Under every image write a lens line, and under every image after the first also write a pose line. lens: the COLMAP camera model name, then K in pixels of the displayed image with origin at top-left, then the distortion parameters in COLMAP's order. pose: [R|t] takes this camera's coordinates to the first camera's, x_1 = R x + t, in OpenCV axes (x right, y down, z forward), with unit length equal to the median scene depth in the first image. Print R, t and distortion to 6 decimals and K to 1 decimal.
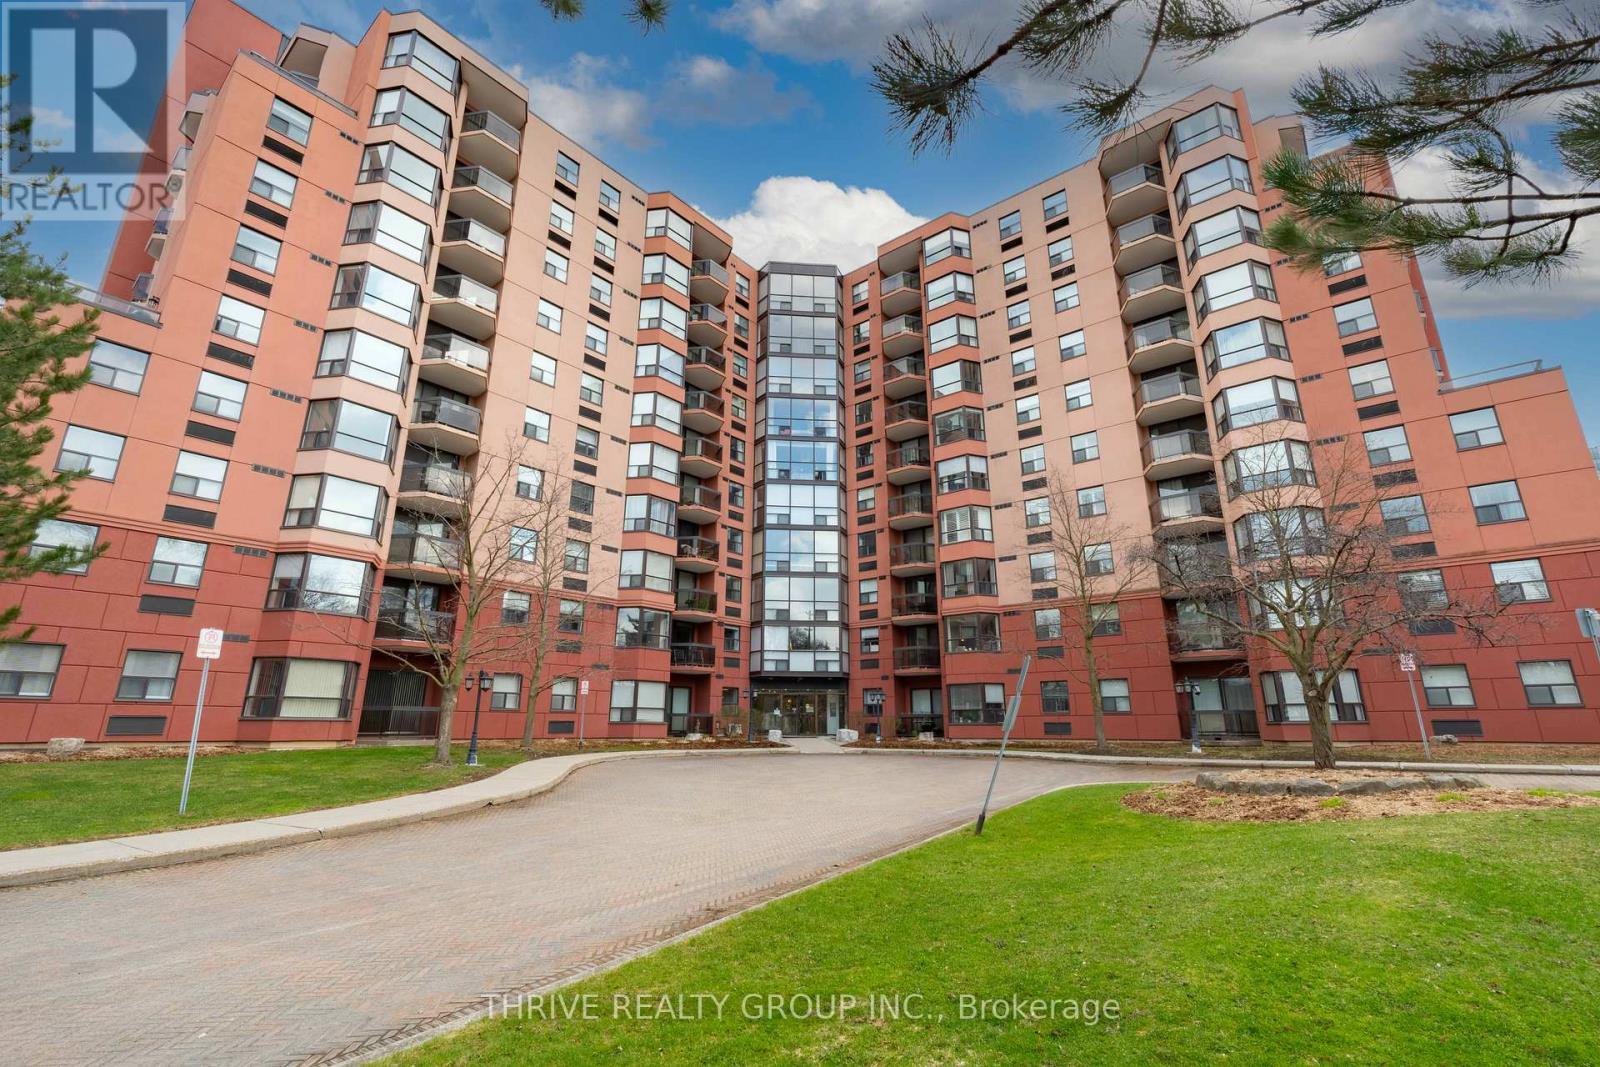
lens RADIAL K [[709.5, 0, 800.0], [0, 709.5, 533.5], [0, 0, 1]] dist [-0.003239, -0.000339]
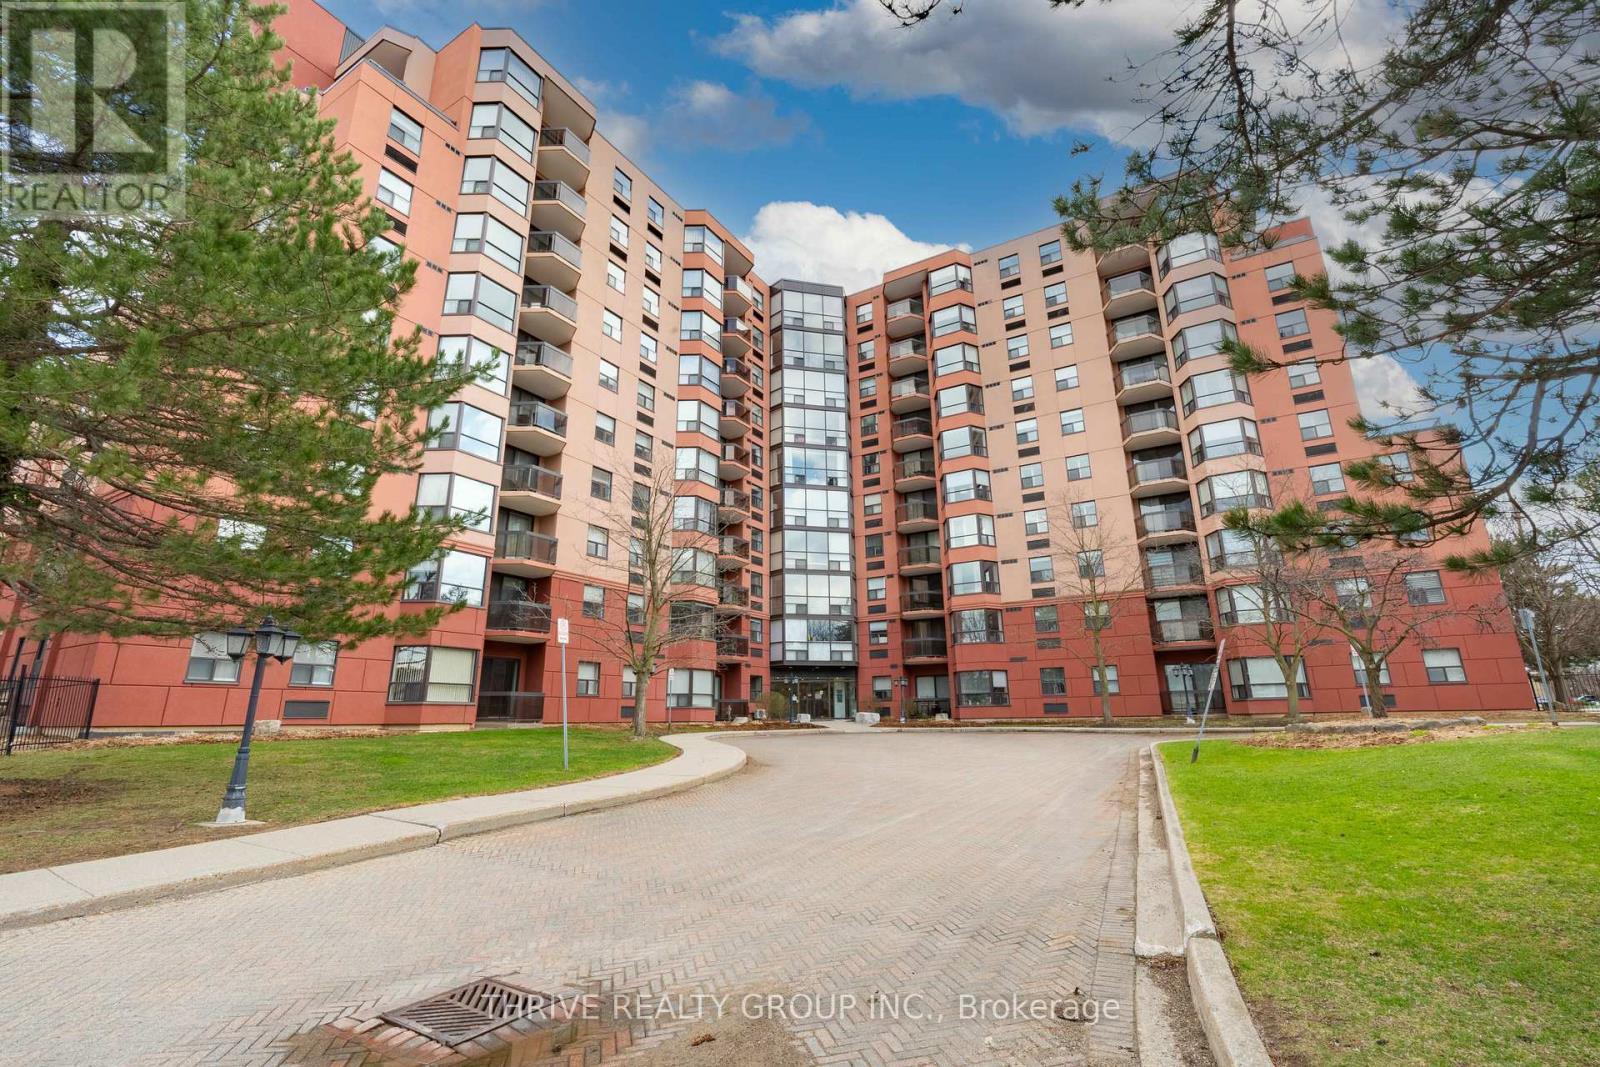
lens RADIAL K [[709.5, 0, 800.0], [0, 709.5, 533.5], [0, 0, 1]] dist [-0.003239, -0.000339]
pose [[0.989614, 0.022864, 0.141922, -0.187949], [-0.023955, 0.999695, 0.005985, -0.007906], [-0.141742, -0.009322, 0.989860, -0.077551]]
